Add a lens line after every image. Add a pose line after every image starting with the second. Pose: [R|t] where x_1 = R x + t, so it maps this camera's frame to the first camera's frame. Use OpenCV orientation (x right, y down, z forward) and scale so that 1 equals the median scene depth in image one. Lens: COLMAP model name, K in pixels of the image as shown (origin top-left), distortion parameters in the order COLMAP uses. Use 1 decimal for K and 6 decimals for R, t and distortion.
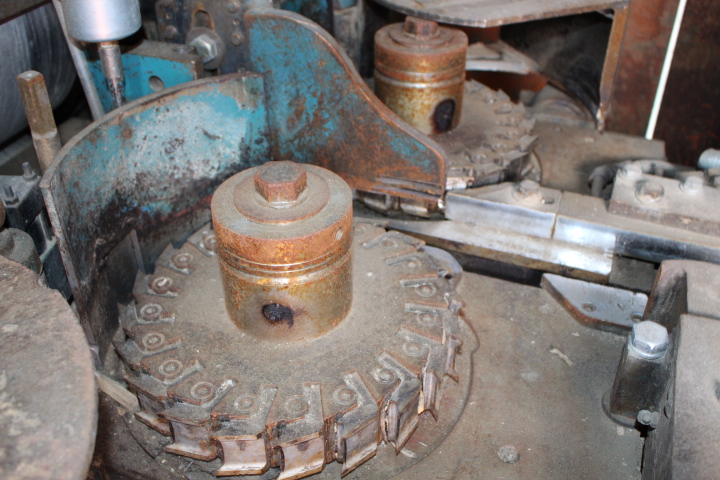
lens RADIAL K [[717.8, 0, 356.4], [0, 717.8, 240.1], [0, 0, 1]] dist [-0.081961, 0.000000]
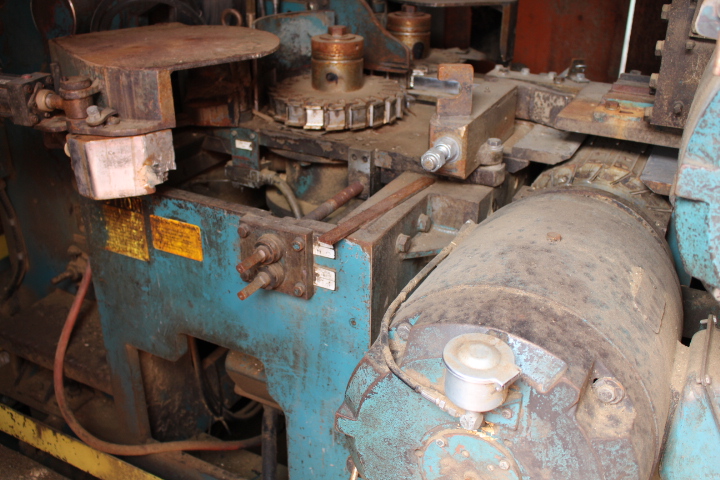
lens RADIAL K [[717.8, 0, 360.4], [0, 717.8, 240.4], [0, 0, 1]] dist [-0.081961, 0.000000]
pose [[0.994030, 0.062611, -0.089353, 0.214152], [-0.077477, 0.981688, -0.174027, 0.913816], [0.076821, 0.179911, 0.980679, -1.179203]]
